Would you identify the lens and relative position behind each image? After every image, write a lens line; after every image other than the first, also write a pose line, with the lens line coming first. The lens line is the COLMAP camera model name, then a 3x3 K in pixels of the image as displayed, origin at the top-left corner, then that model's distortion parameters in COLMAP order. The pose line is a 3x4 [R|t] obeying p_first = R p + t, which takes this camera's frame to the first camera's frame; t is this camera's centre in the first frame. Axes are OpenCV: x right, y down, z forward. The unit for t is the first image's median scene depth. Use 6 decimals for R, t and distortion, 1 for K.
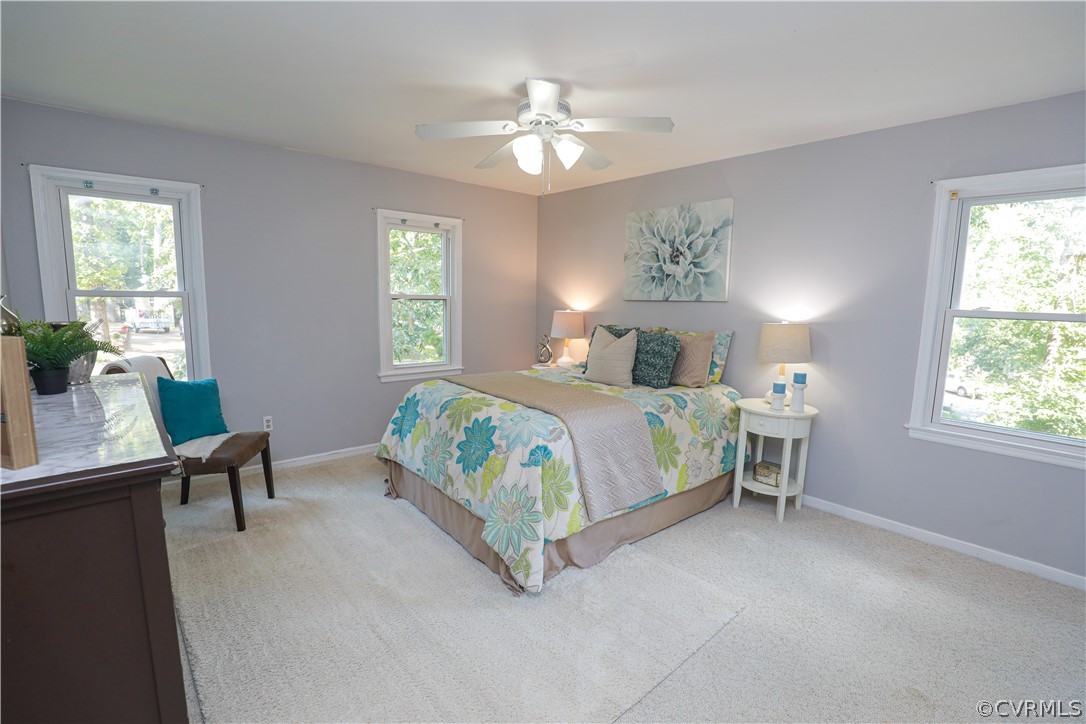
lens RADIAL K [[507.1, 0, 564.6], [0, 507.1, 359.1], [0, 0, 1]] dist [0.016251, -0.000007]
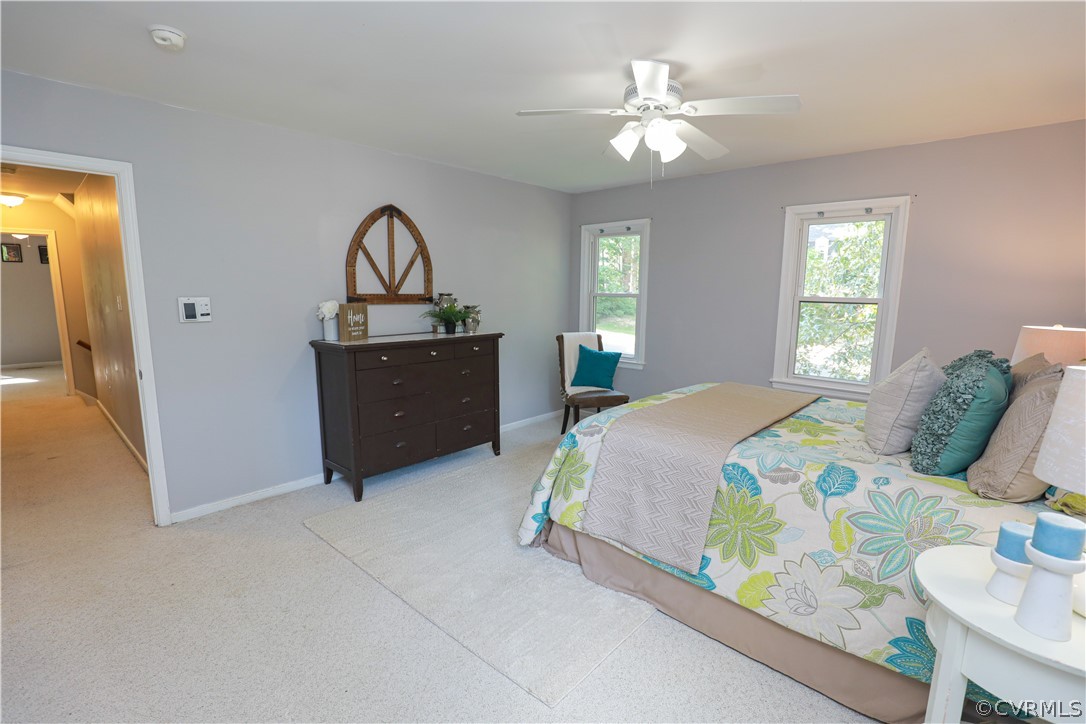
lens RADIAL K [[514.4, 0, 541.2], [0, 514.4, 365.8], [0, 0, 1]] dist [-0.038869, 0.007731]
pose [[0.069579, 0.129696, -0.989110, 0.757234], [-0.141096, 0.982824, 0.118946, -0.063127], [0.987548, 0.131284, 0.086684, 0.640094]]
